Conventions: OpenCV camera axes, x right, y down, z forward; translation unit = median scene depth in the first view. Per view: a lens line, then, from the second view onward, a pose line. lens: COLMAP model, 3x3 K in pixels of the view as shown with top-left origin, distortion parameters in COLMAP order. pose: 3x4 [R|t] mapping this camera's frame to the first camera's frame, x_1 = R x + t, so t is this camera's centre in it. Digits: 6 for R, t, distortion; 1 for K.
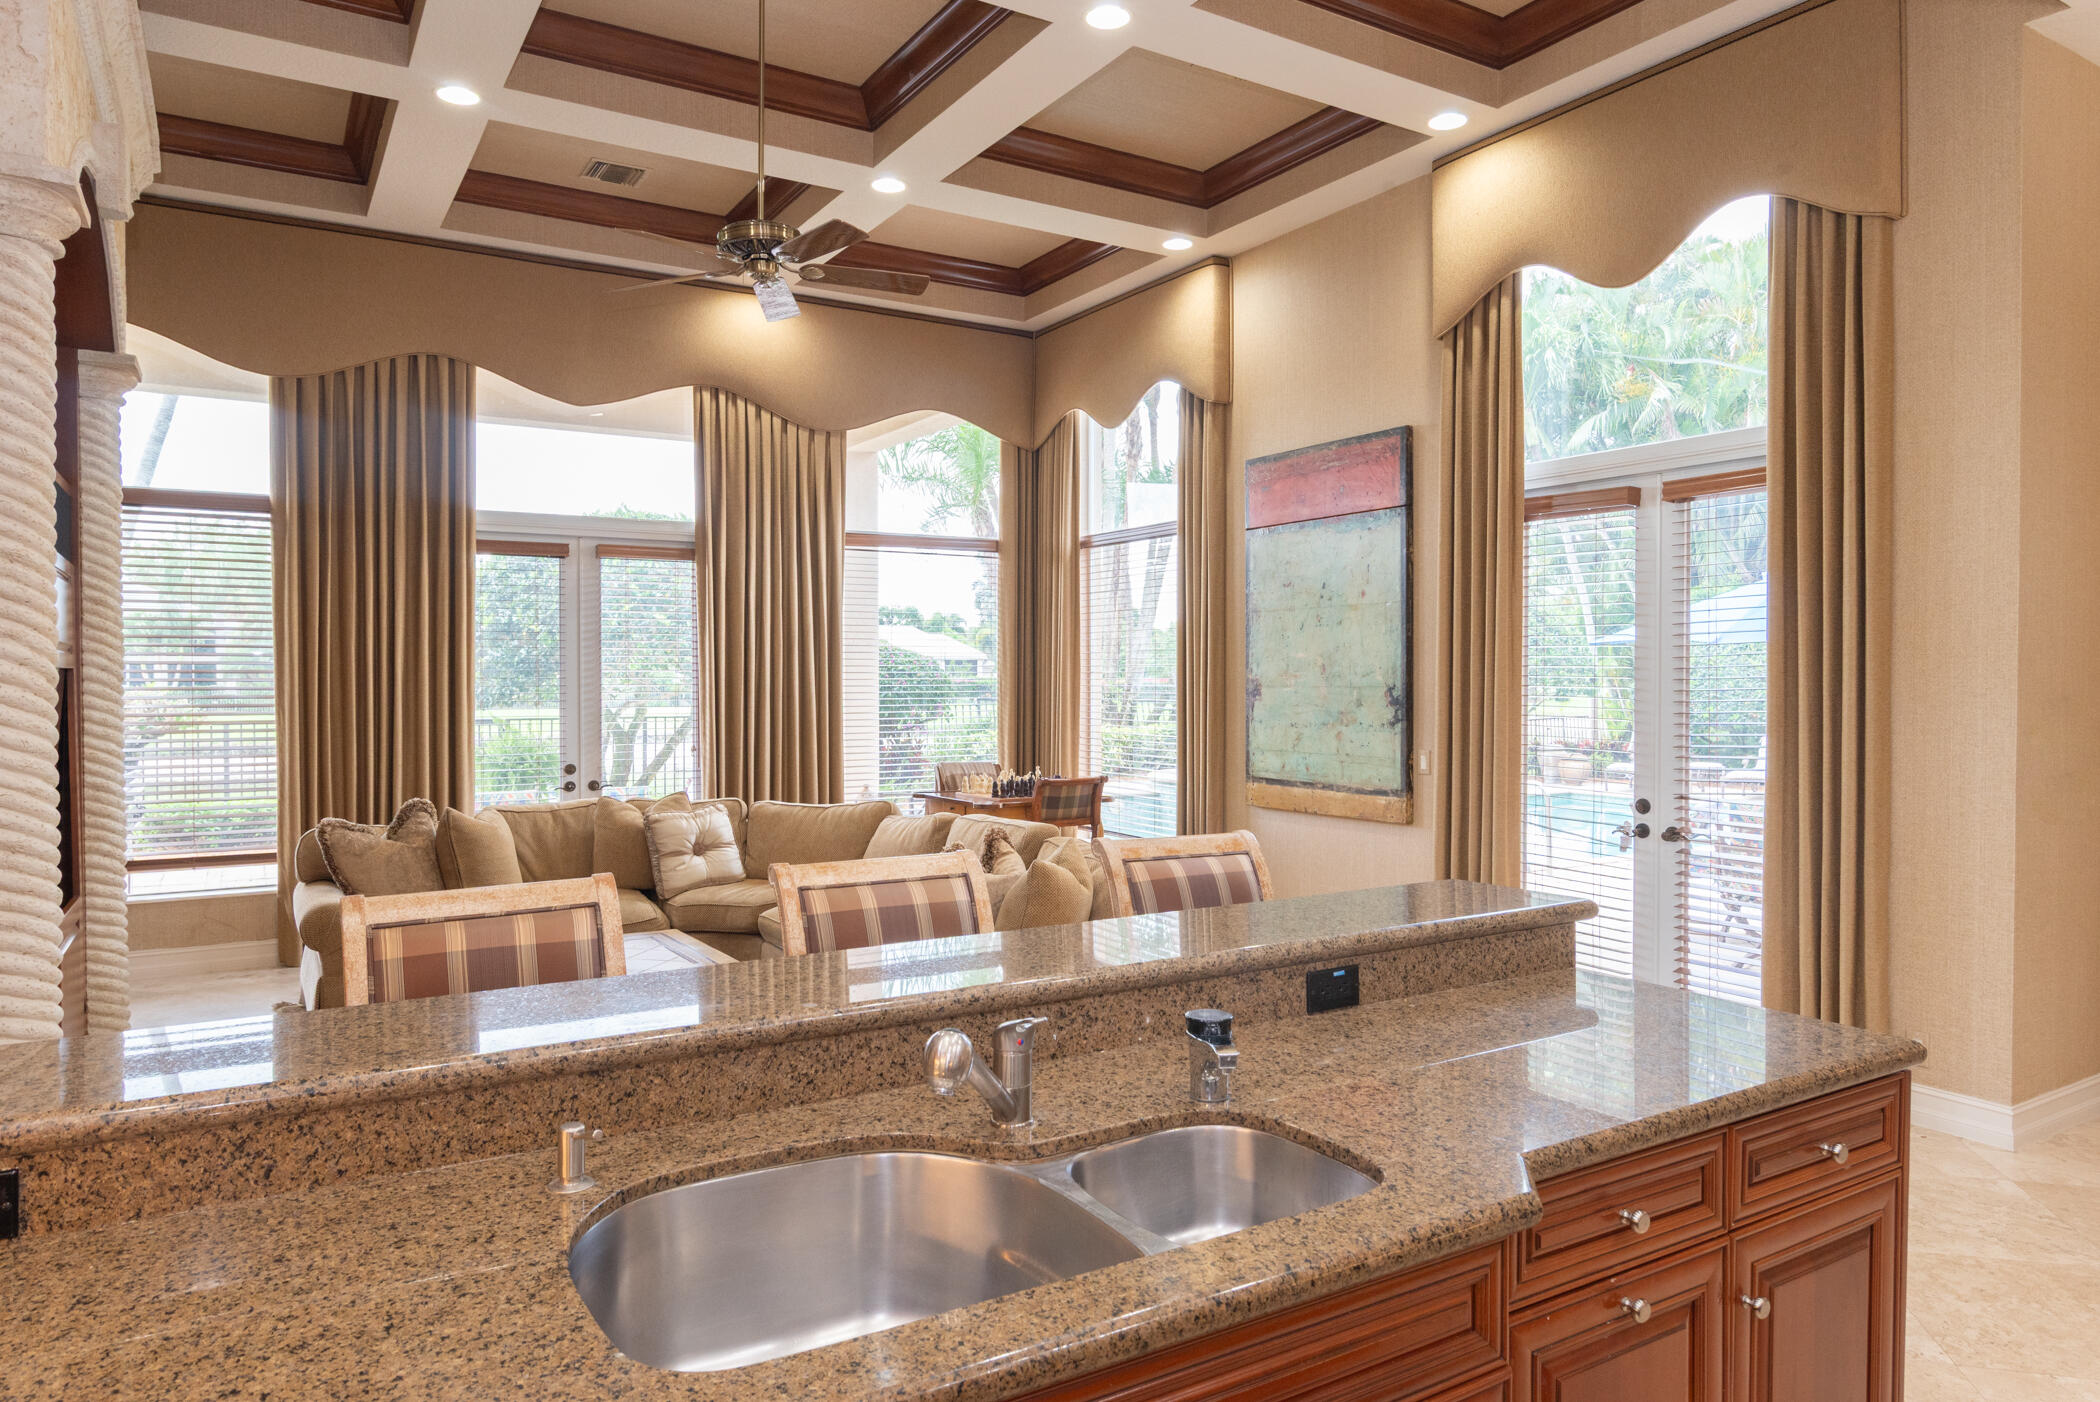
lens RADIAL K [[1347.6, 0, 1047.7], [0, 1347.6, 709.8], [0, 0, 1]] dist [0.007371, 0.001189]
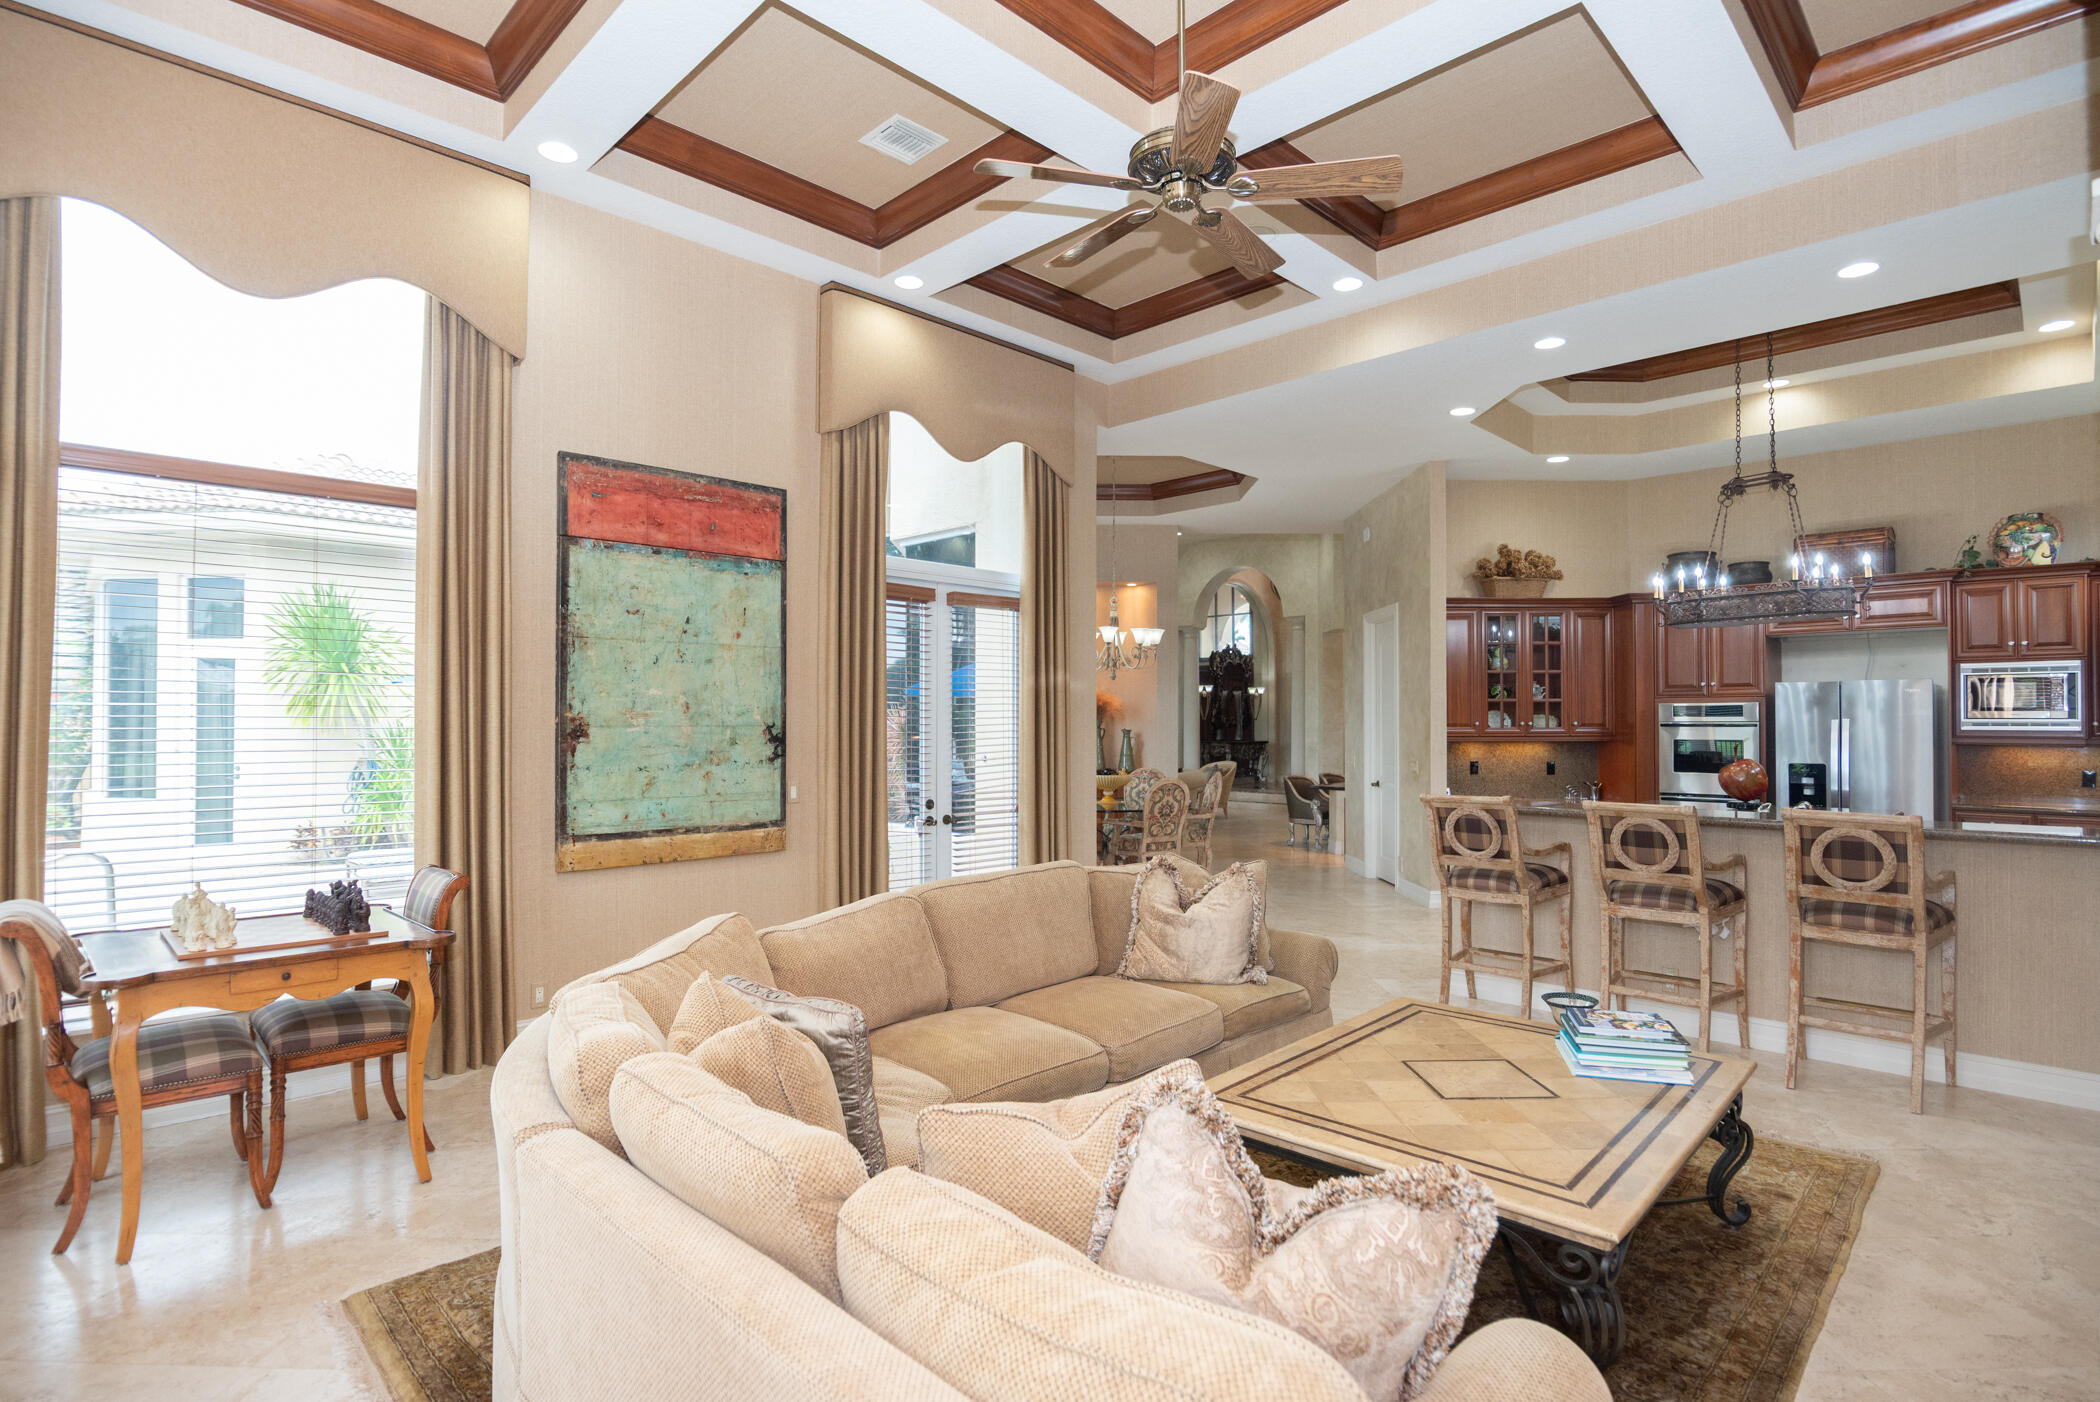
lens RADIAL K [[1049.2, 0, 1046.7], [0, 1049.2, 700.4], [0, 0, 1]] dist [-0.019138, -0.001485]
pose [[-0.237174, 0.008780, 0.971427, -0.592907], [0.011392, 0.999916, -0.006256, -0.028501], [-0.971400, 0.009582, -0.237254, 0.954904]]
